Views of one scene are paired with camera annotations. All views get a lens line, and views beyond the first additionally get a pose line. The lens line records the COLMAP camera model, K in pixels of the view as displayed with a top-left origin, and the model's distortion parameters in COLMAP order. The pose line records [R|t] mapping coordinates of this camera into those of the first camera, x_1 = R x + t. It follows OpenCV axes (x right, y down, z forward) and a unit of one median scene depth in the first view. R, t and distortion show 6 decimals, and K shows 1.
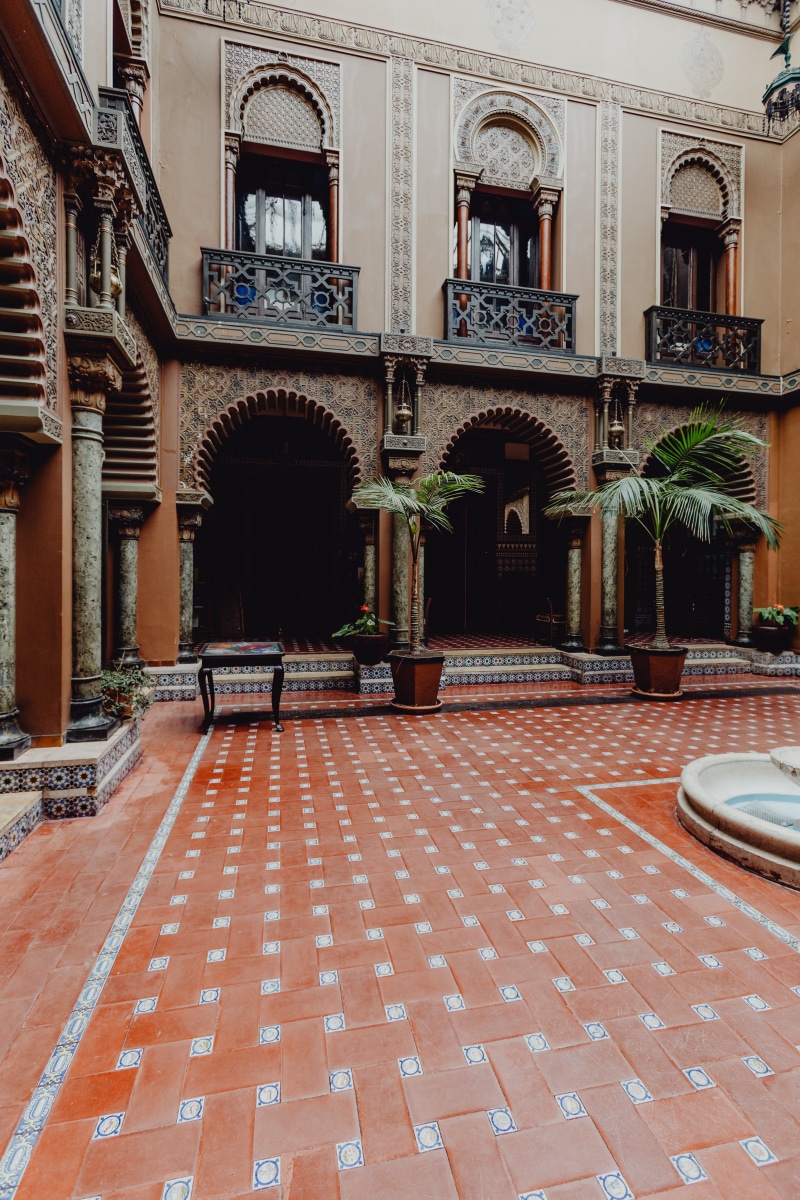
lens RADIAL K [[836.6, 0, 400.0], [0, 836.6, 600.0], [0, 0, 1]] dist [0.002469, -0.001504]
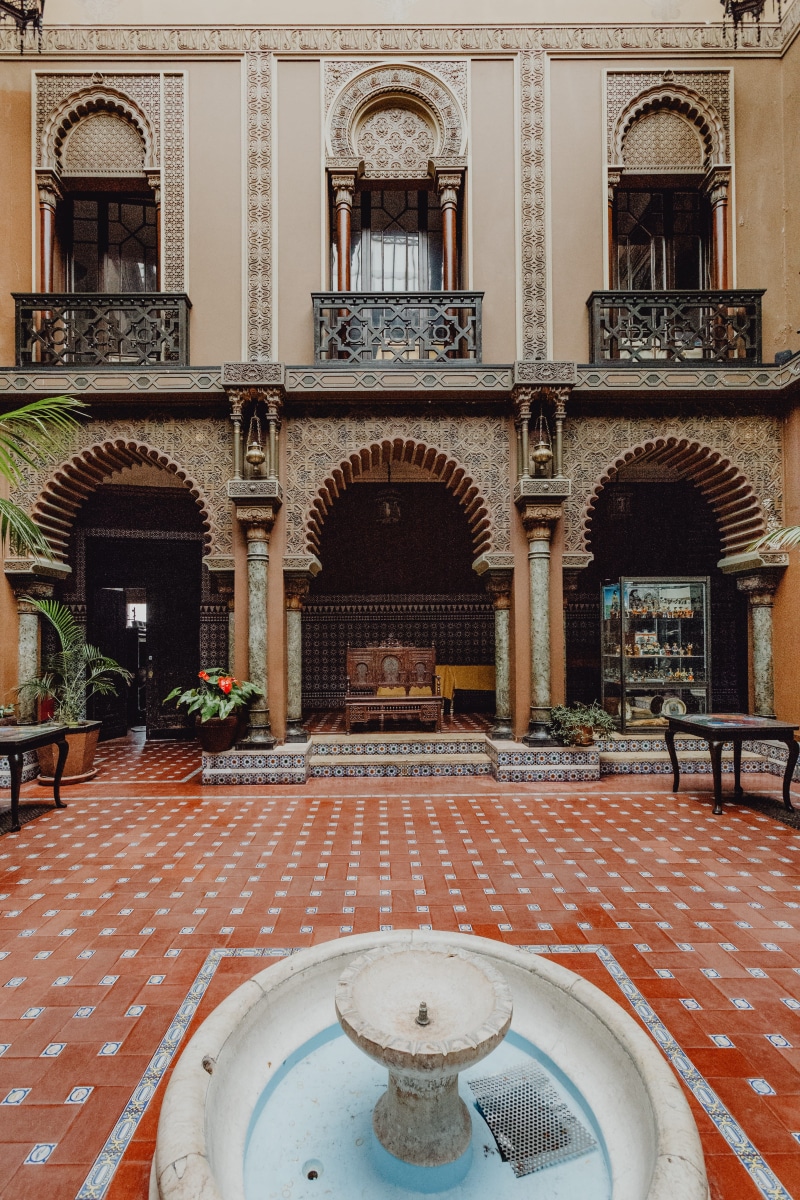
lens RADIAL K [[953.5, 0, 399.6], [0, 953.5, 644.0], [0, 0, 1]] dist [-0.111543, 0.153097]
pose [[0.949887, -0.014296, -0.312266, 0.392897], [0.004144, 0.999442, -0.033149, 0.001019], [0.312566, 0.030194, 0.949416, 0.126124]]
